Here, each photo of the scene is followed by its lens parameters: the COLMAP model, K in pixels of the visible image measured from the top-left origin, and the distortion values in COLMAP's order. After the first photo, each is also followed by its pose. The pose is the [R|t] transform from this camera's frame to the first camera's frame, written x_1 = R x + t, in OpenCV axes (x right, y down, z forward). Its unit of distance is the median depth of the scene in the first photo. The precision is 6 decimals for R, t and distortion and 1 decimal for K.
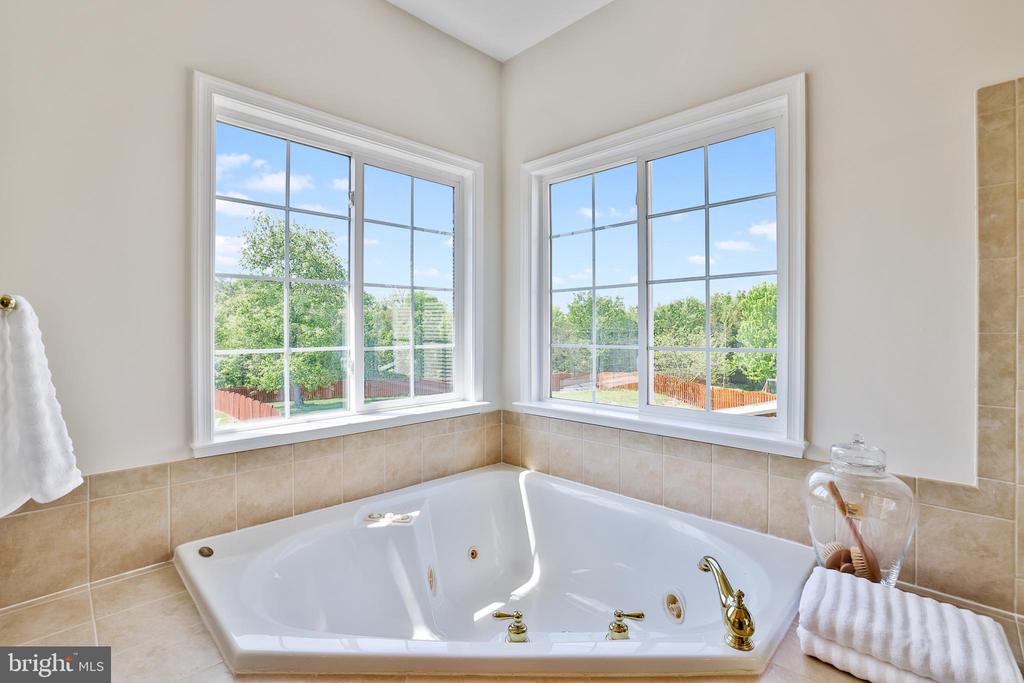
lens RADIAL K [[473.8, 0, 506.0], [0, 473.8, 332.8], [0, 0, 1]] dist [-0.016093, 0.001234]
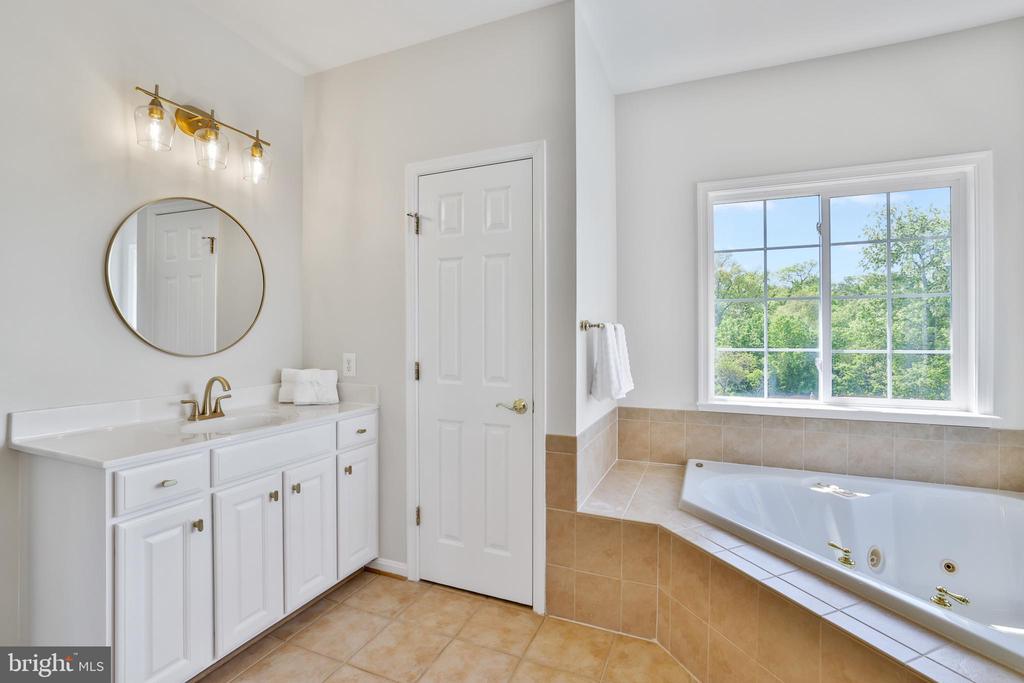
lens RADIAL K [[473.8, 0, 510.2], [0, 473.8, 336.1], [0, 0, 1]] dist [-0.016093, 0.001234]
pose [[0.389923, 0.005789, -0.920829, 0.476220], [-0.008541, 0.999960, 0.002669, 0.000406], [0.920808, 0.006824, 0.389957, -0.216304]]
